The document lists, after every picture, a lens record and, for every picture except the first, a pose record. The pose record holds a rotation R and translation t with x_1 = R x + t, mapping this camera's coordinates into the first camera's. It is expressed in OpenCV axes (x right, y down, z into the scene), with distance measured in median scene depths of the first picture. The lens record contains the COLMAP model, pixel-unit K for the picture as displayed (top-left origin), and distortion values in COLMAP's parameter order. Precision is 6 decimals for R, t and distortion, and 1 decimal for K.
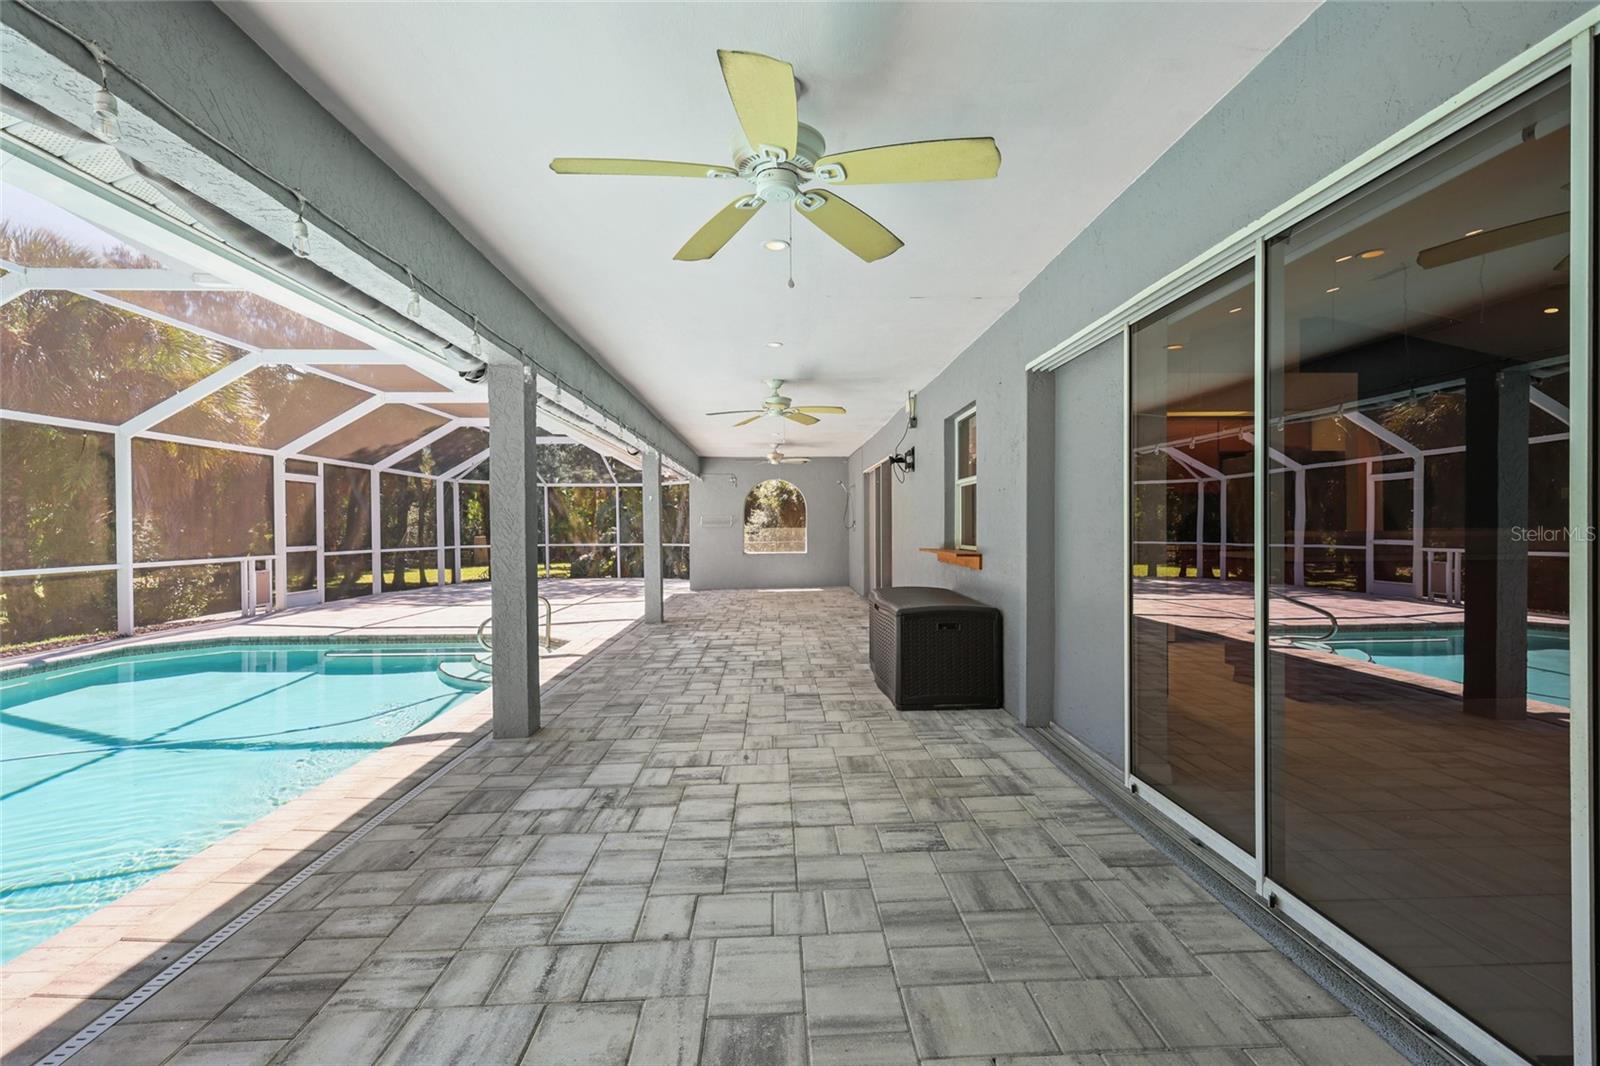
lens RADIAL K [[698.0, 0, 799.9], [0, 698.0, 526.6], [0, 0, 1]] dist [0.004866, -0.000581]
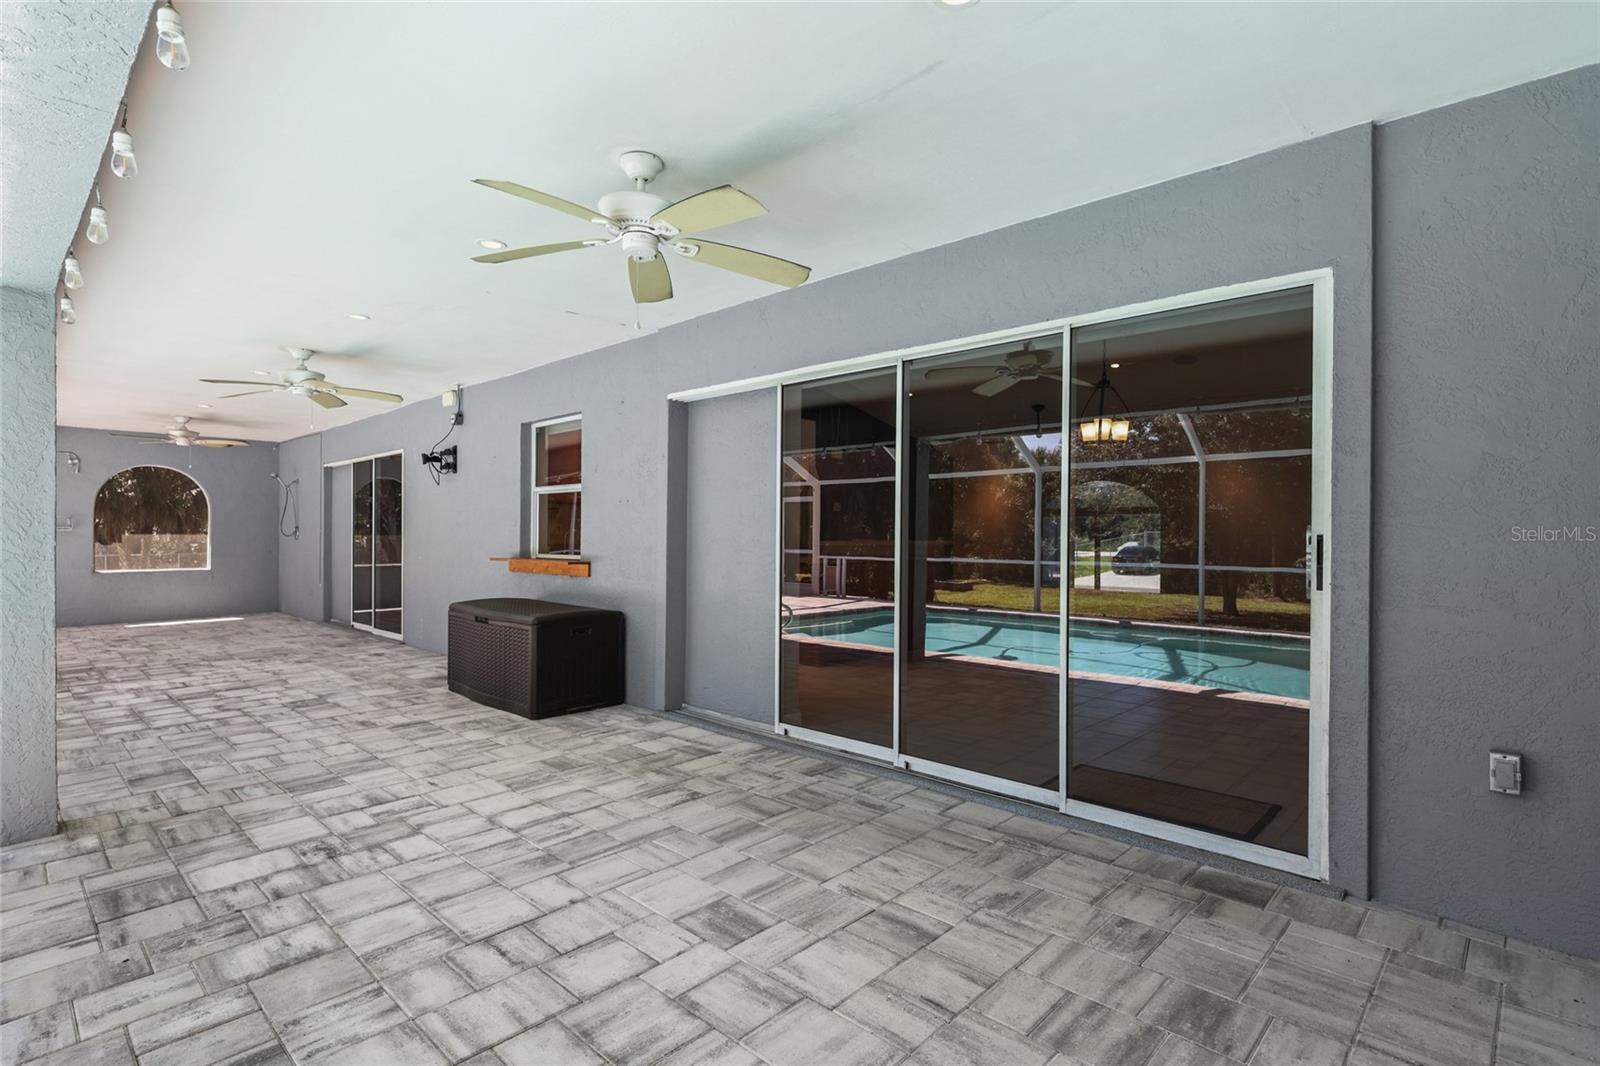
lens RADIAL K [[790.5, 0, 809.5], [0, 790.5, 532.6], [0, 0, 1]] dist [0.012170, -0.000828]
pose [[0.710584, 0.012831, 0.703495, -0.553364], [-0.009075, 0.999918, -0.009072, 0.005450], [-0.703554, 0.000062, 0.710642, -0.109872]]
